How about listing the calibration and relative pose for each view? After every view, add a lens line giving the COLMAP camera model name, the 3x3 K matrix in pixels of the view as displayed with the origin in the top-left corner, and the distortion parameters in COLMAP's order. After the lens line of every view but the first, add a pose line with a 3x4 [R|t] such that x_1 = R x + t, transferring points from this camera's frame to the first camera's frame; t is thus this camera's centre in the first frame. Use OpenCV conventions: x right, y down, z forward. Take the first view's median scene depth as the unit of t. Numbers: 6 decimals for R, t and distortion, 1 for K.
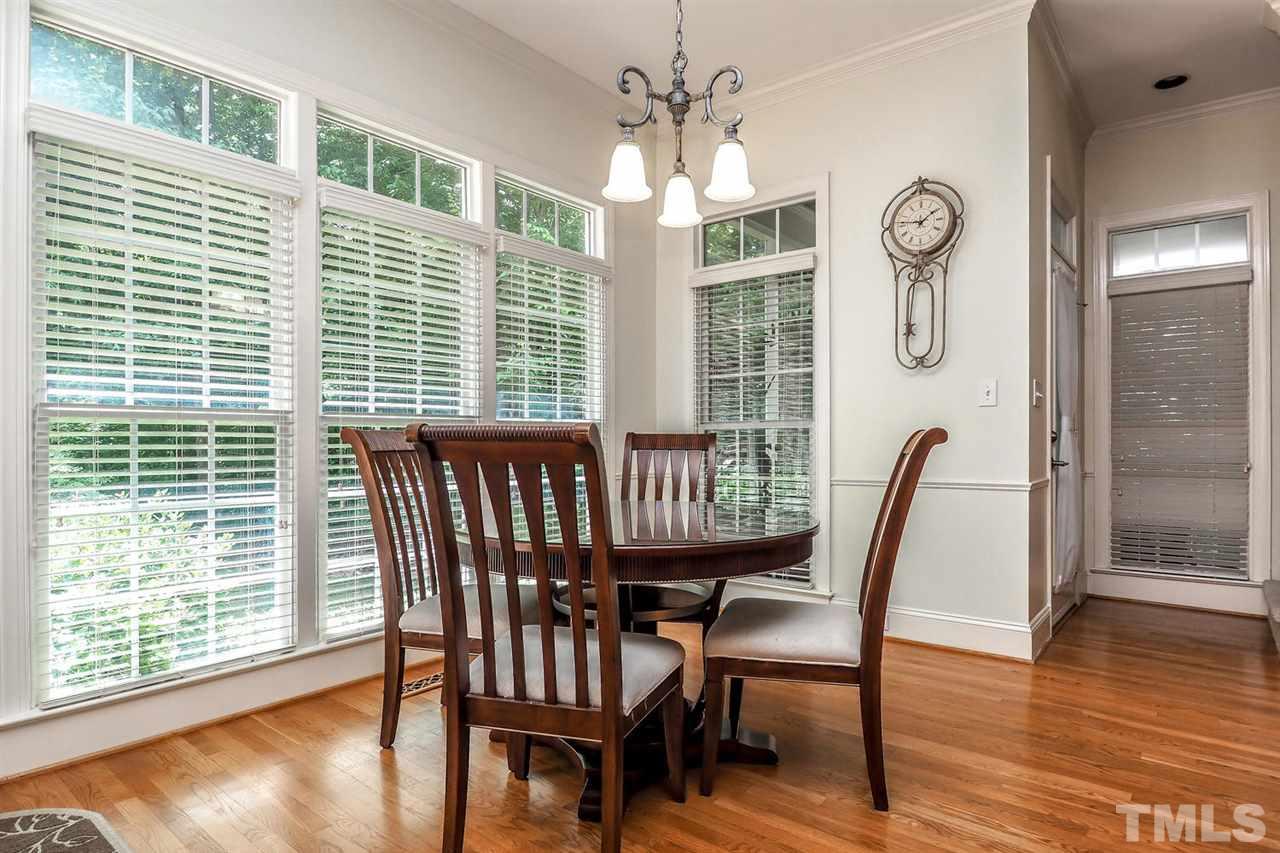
lens RADIAL K [[772.8, 0, 640.0], [0, 772.8, 426.5], [0, 0, 1]] dist [-0.001301, -0.000692]
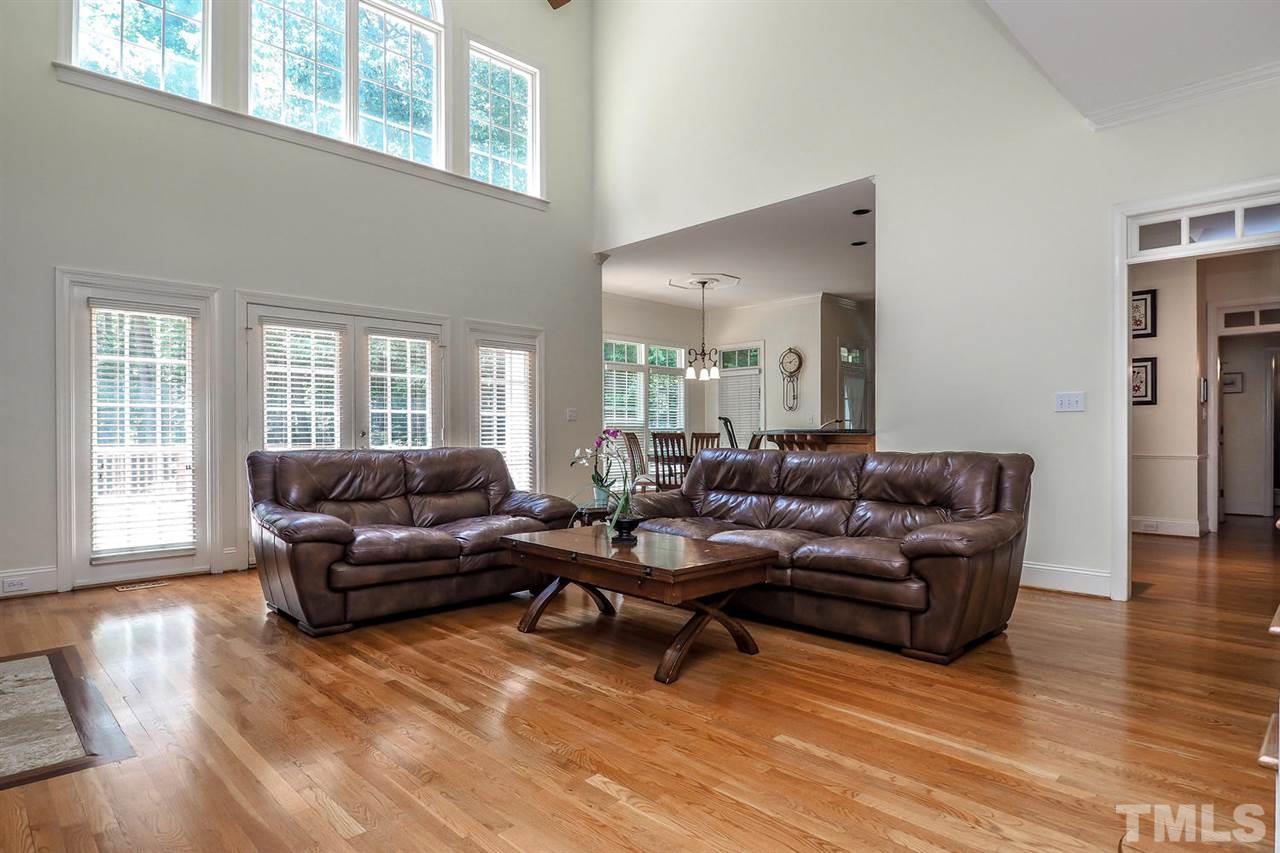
lens RADIAL K [[705.0, 0, 644.8], [0, 705.0, 438.3], [0, 0, 1]] dist [-0.005844, -0.002790]
pose [[0.994906, -0.002204, -0.100784, 0.059503], [0.004601, 0.999712, 0.023554, -0.028195], [0.100703, -0.023897, 0.994630, -1.417321]]
